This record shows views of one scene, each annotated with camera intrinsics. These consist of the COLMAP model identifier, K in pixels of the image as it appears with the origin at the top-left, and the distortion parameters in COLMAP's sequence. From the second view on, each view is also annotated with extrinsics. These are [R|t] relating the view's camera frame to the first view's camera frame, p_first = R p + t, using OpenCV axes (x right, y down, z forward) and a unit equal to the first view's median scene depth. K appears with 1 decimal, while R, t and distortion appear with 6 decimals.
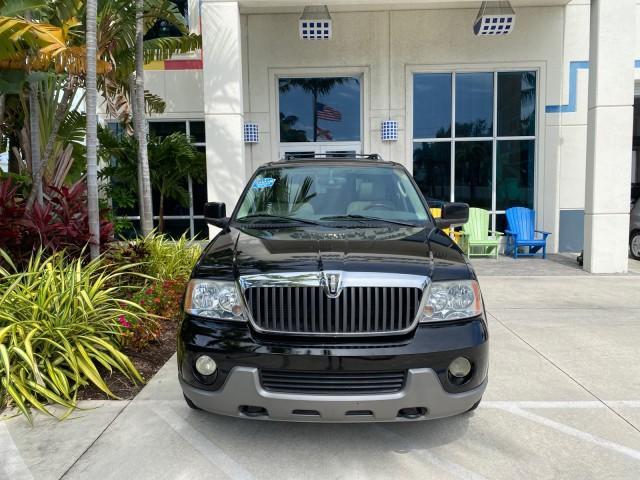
lens RADIAL K [[499.1, 0, 316.0], [0, 499.1, 235.1], [0, 0, 1]] dist [0.030242, -0.034261]
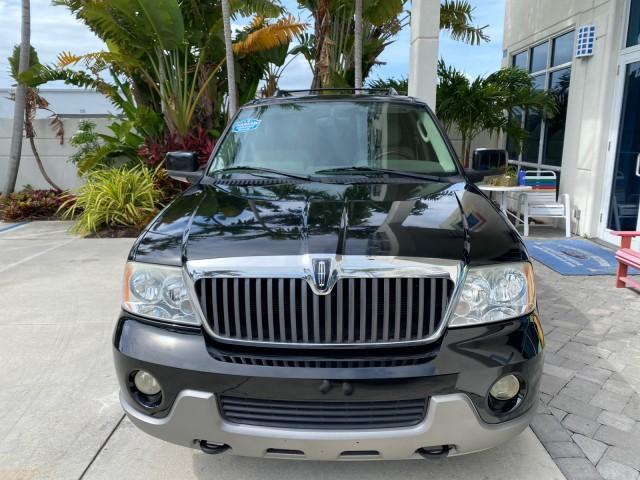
lens RADIAL K [[499.1, 0, 322.7], [0, 499.1, 242.3], [0, 0, 1]] dist [0.030242, -0.034261]
pose [[0.999858, -0.004821, -0.016169, 0.026465], [0.006744, 0.992617, 0.121102, -0.015997], [0.015466, -0.121194, 0.992508, 0.189172]]
